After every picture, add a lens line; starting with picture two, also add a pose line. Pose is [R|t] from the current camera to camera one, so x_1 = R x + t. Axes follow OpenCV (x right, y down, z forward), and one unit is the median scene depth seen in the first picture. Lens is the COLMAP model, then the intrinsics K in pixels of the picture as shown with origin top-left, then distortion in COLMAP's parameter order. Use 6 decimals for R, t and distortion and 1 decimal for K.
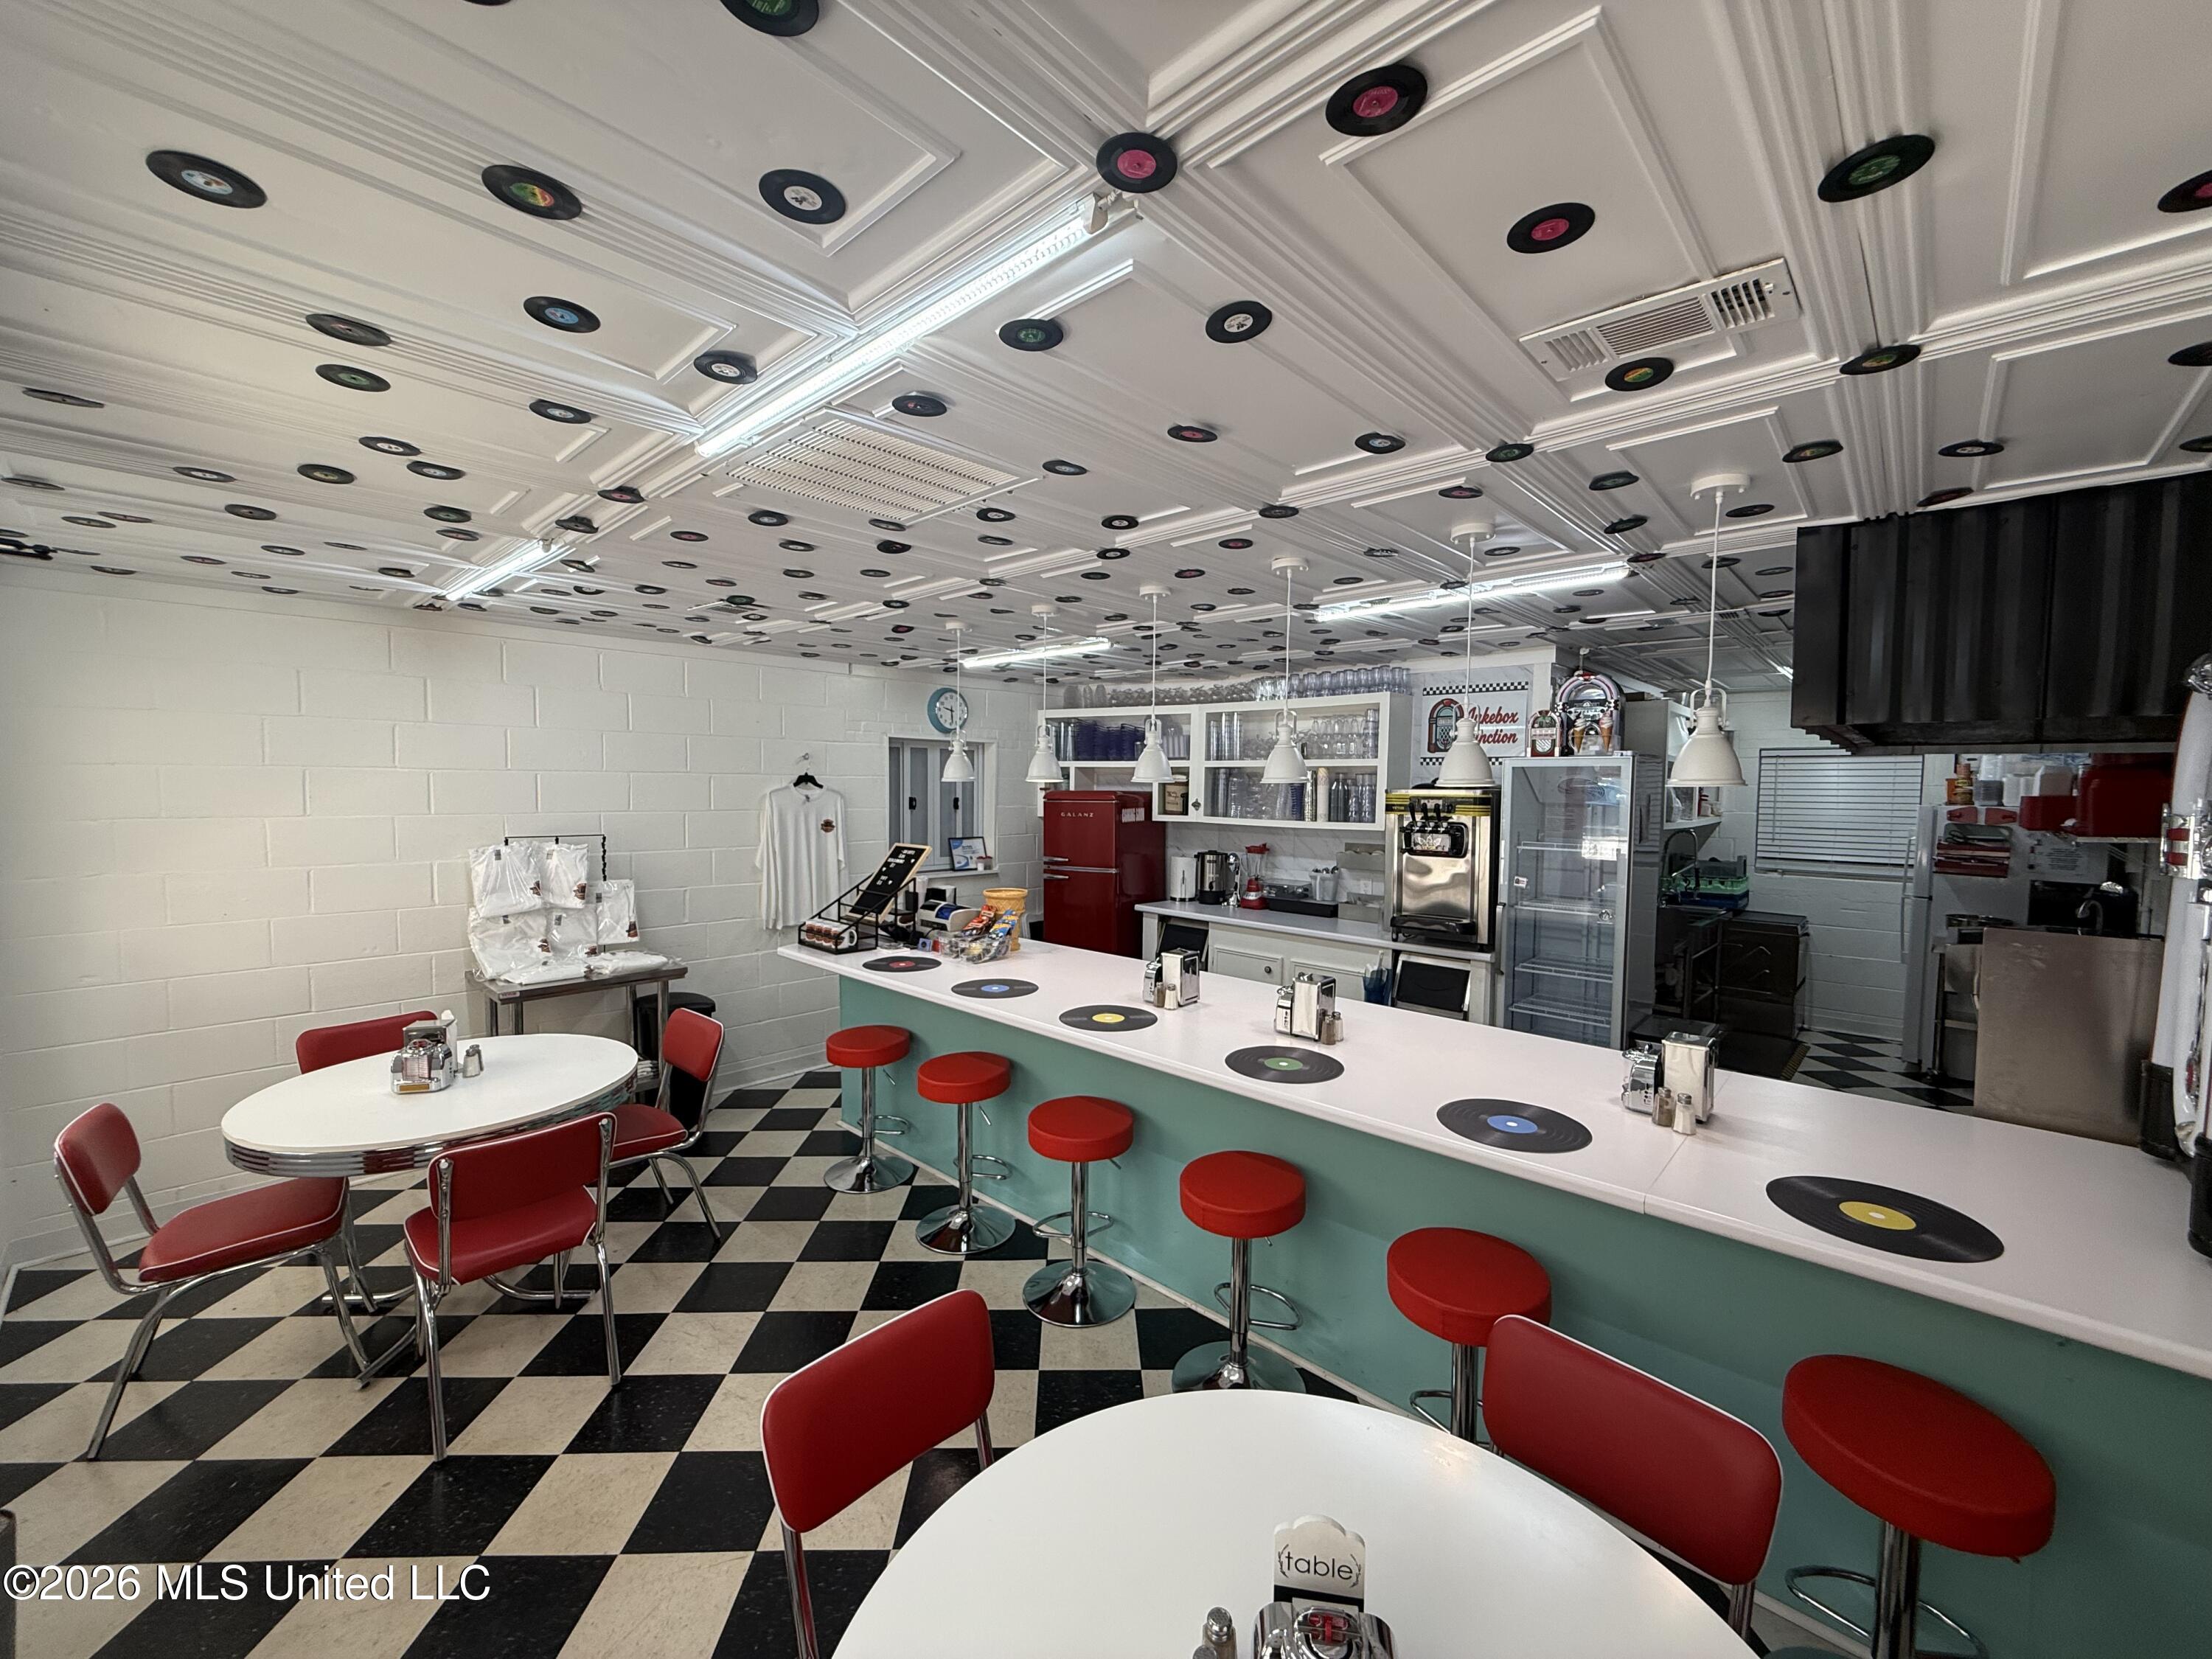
lens RADIAL K [[884.2, 0, 1102.7], [0, 884.2, 830.5], [0, 0, 1]] dist [0.000497, -0.000801]
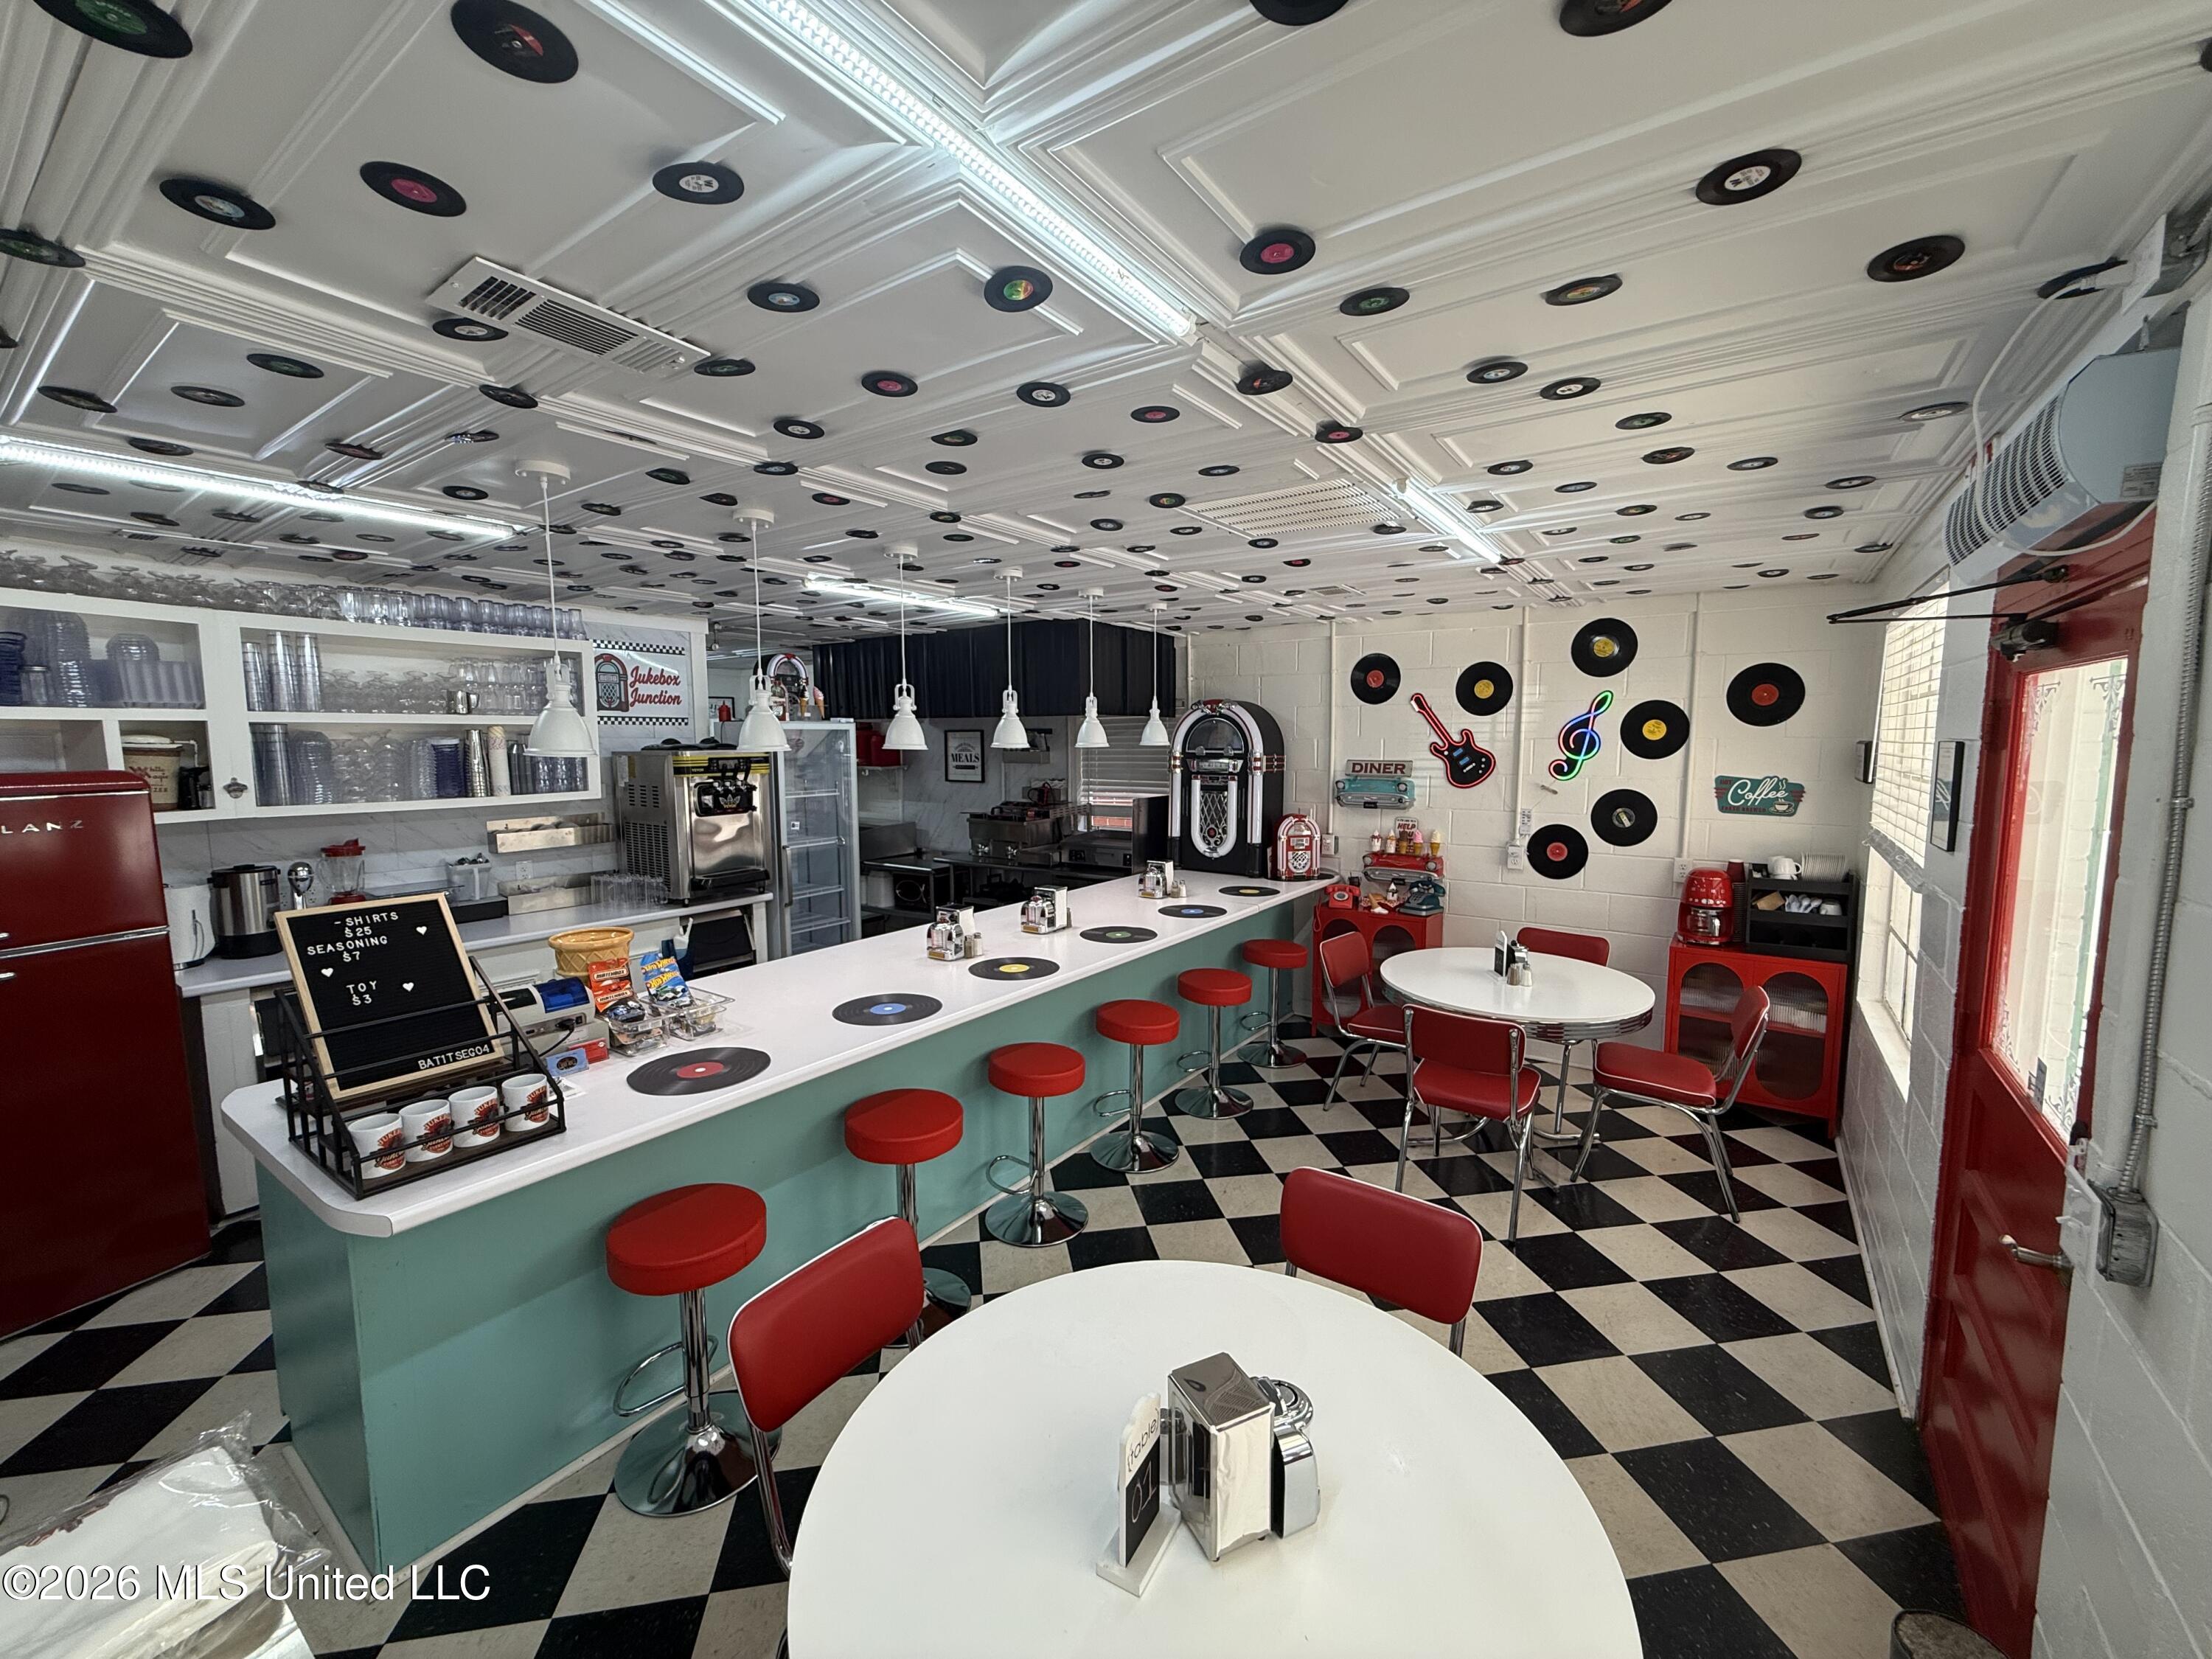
lens RADIAL K [[884.2, 0, 1106.9], [0, 884.2, 822.9], [0, 0, 1]] dist [0.000497, -0.000801]
pose [[-0.145100, -0.104990, 0.983831, -0.619142], [0.053540, 0.992064, 0.113765, -0.047804], [-0.987967, 0.069182, -0.138327, 0.602121]]
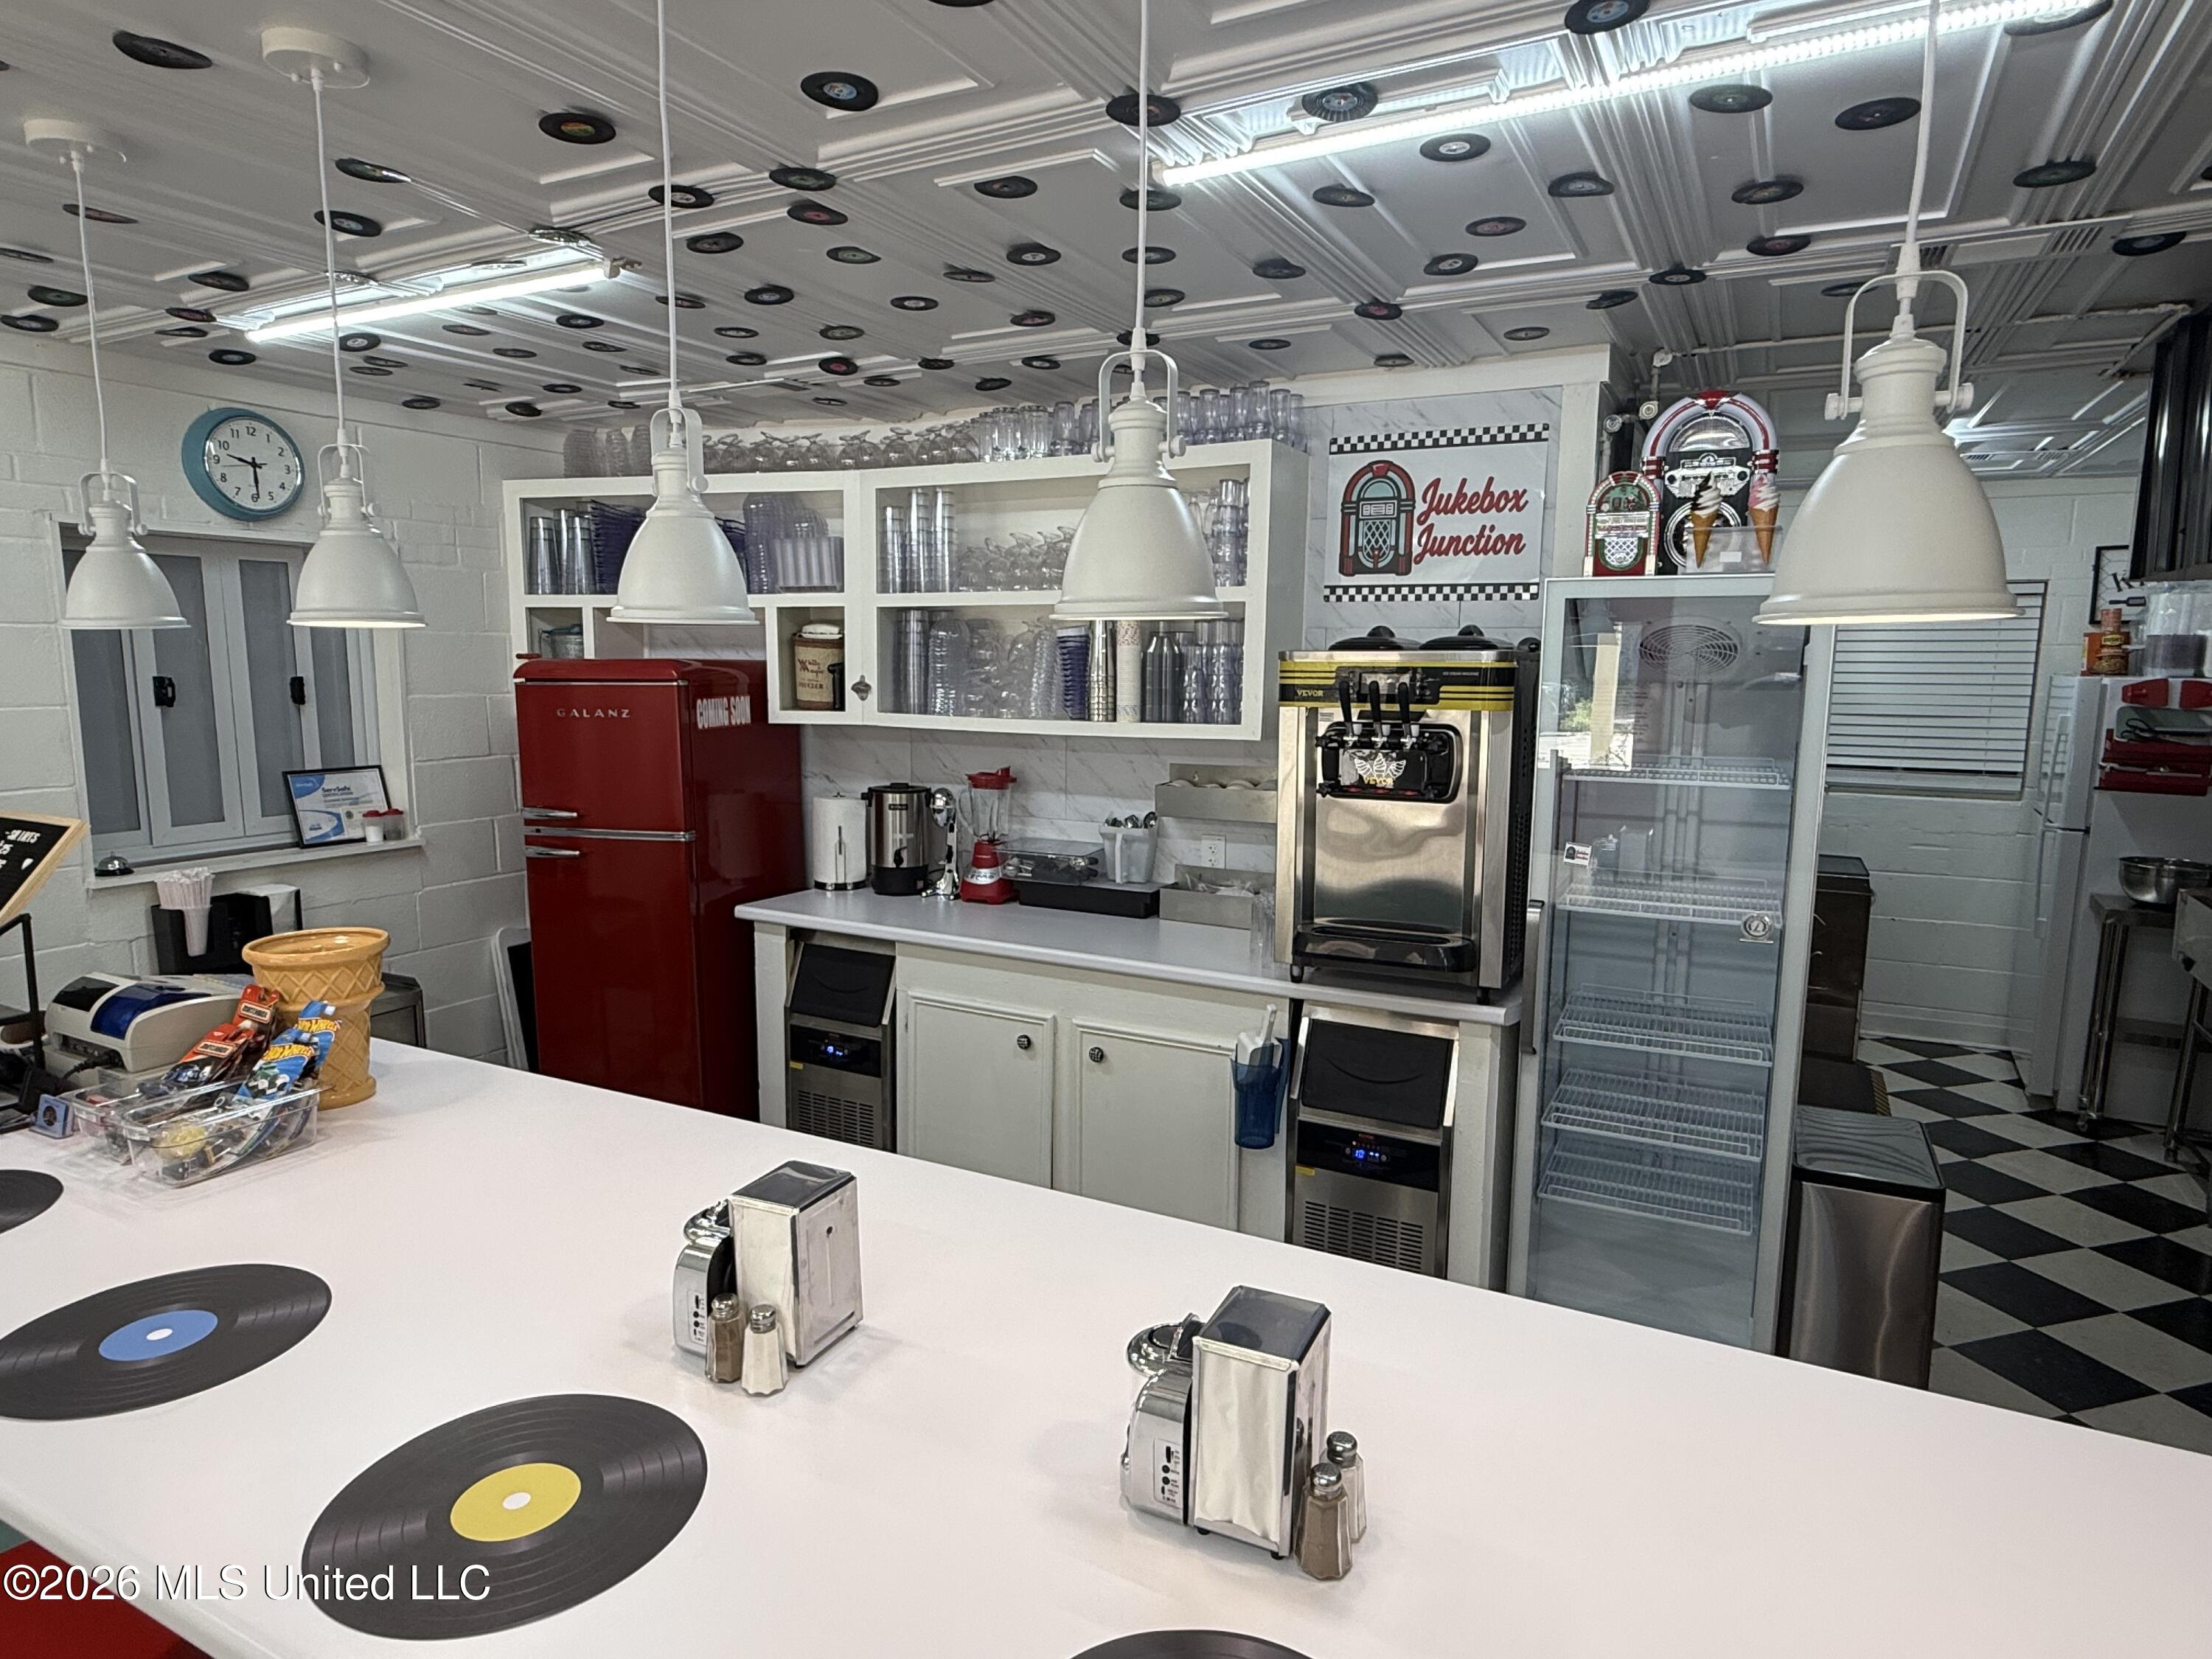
lens RADIAL K [[1283.0, 0, 1092.1], [0, 1283.0, 835.5], [0, 0, 1]] dist [-0.000466, 0.001287]
pose [[0.964024, -0.040688, 0.262683, 0.047778], [0.016943, 0.995612, 0.092036, -0.013518], [-0.265275, -0.084274, 0.960483, 0.349767]]
